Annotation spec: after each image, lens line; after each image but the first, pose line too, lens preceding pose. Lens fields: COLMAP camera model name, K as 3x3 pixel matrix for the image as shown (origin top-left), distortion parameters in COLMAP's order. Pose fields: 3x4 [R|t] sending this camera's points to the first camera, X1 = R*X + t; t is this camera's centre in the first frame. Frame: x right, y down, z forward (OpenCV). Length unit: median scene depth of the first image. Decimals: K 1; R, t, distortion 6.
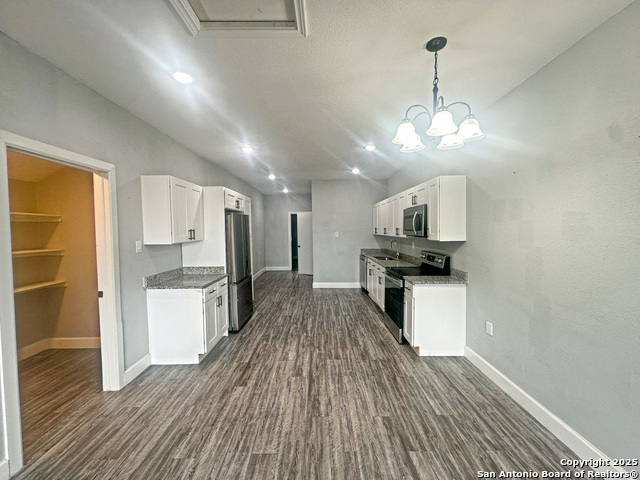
lens RADIAL K [[255.6, 0, 321.9], [0, 255.6, 240.2], [0, 0, 1]] dist [-0.001581, 0.000450]
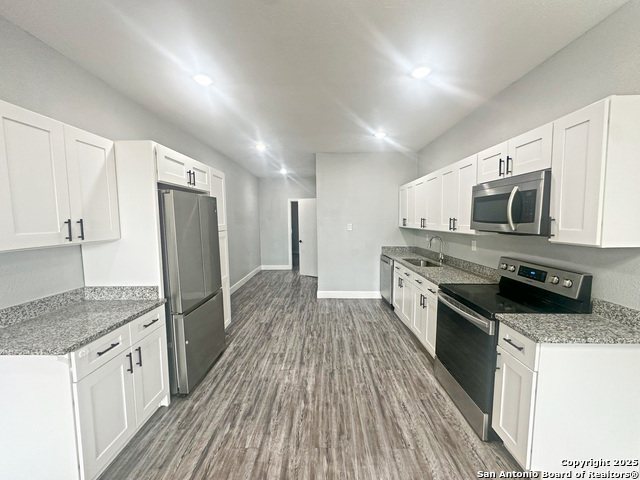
lens RADIAL K [[255.6, 0, 321.2], [0, 255.6, 240.8], [0, 0, 1]] dist [-0.001581, 0.000450]
pose [[0.999712, 0.004231, -0.023632, -0.011697], [-0.003336, 0.999279, 0.037821, -0.017353], [0.023775, -0.037731, 0.999005, 0.416312]]
